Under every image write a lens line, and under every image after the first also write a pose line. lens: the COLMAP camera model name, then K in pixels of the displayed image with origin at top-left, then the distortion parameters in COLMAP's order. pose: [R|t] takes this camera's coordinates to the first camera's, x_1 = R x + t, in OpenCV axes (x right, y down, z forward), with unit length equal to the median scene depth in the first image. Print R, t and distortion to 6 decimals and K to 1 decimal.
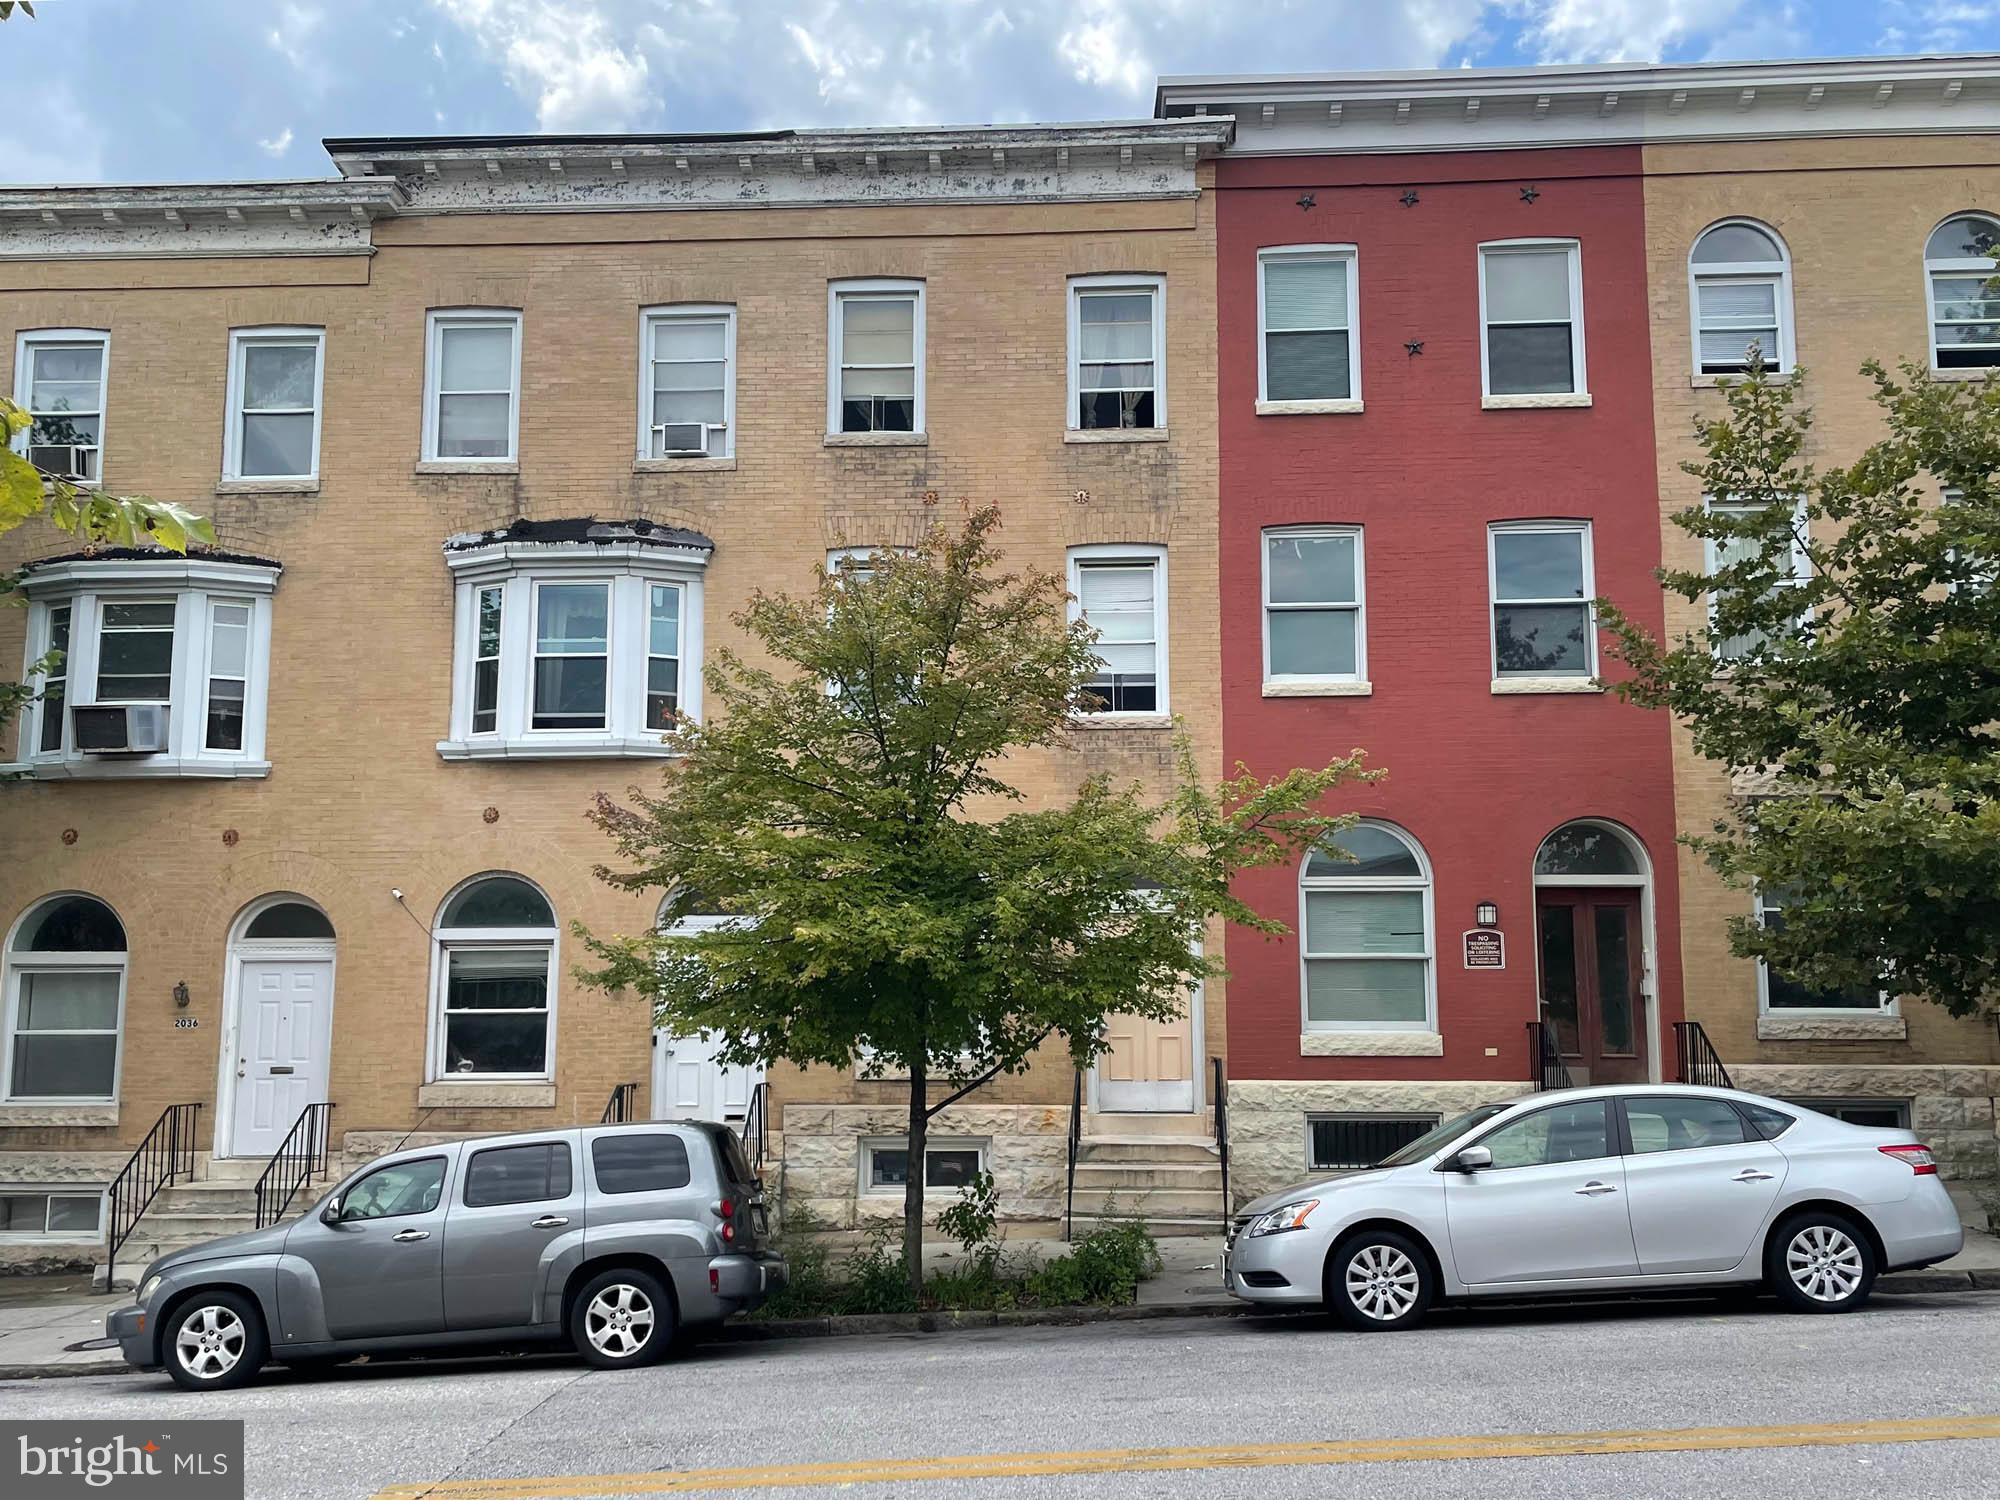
lens RADIAL K [[1779.8, 0, 1008.1], [0, 1779.8, 829.2], [0, 0, 1]] dist [0.059537, -0.053989]
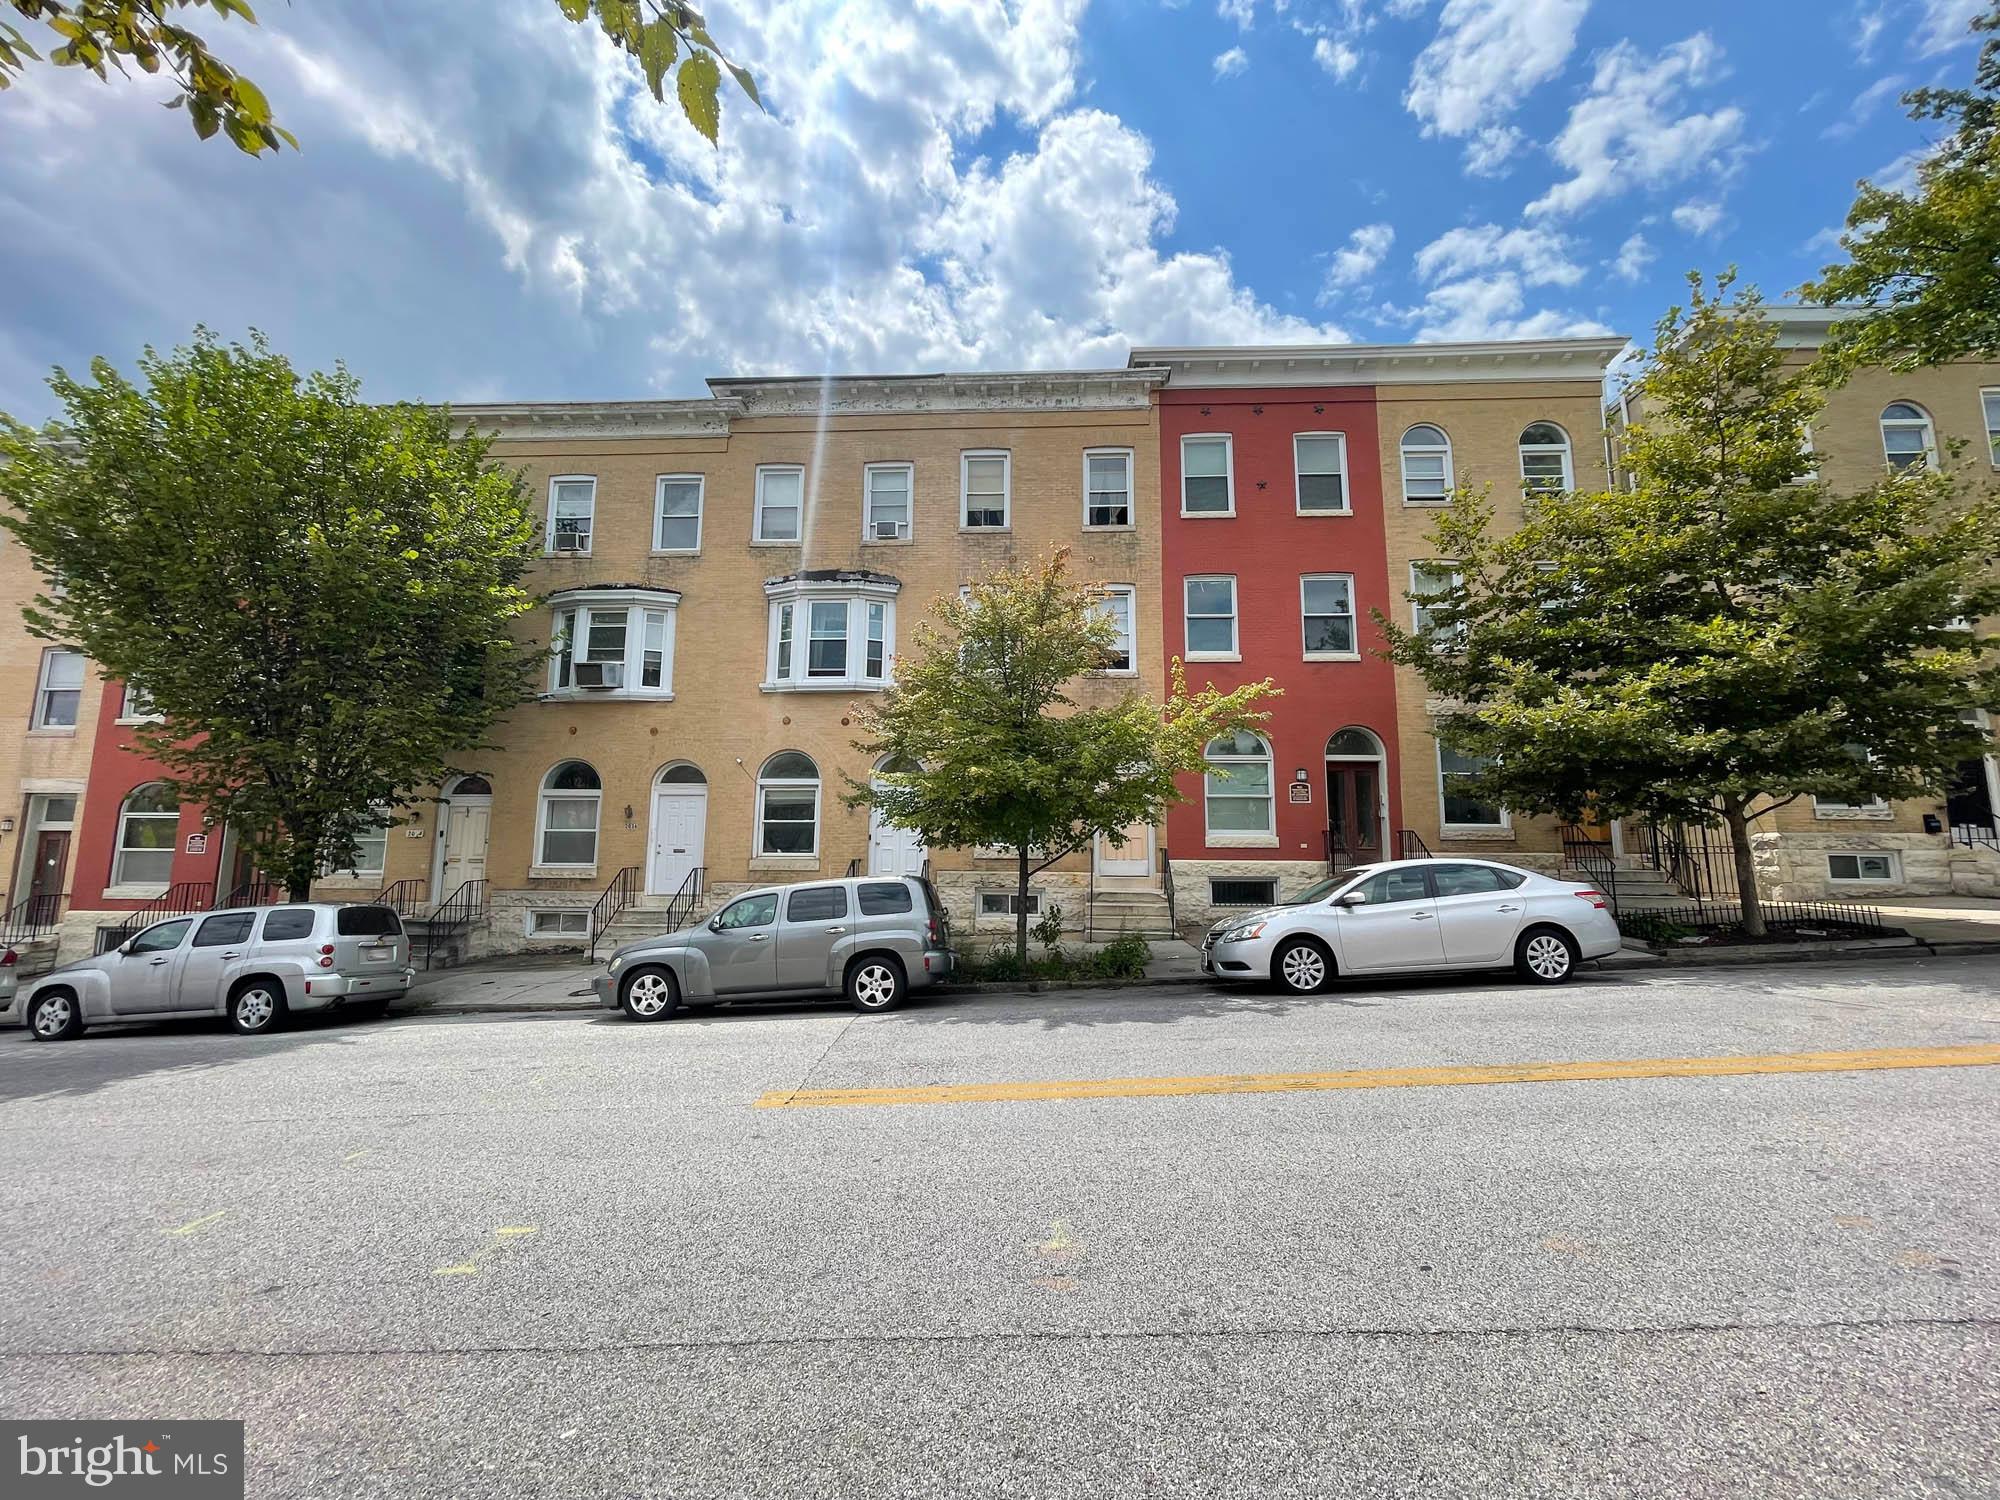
lens RADIAL K [[807.2, 0, 996.9], [0, 807.2, 751.3], [0, 0, 1]] dist [-0.001922, -0.000804]
pose [[0.999967, 0.007444, 0.003131, -0.064124], [-0.007434, 0.999968, -0.003003, 0.026683], [-0.003153, 0.002980, 0.999991, 0.124486]]
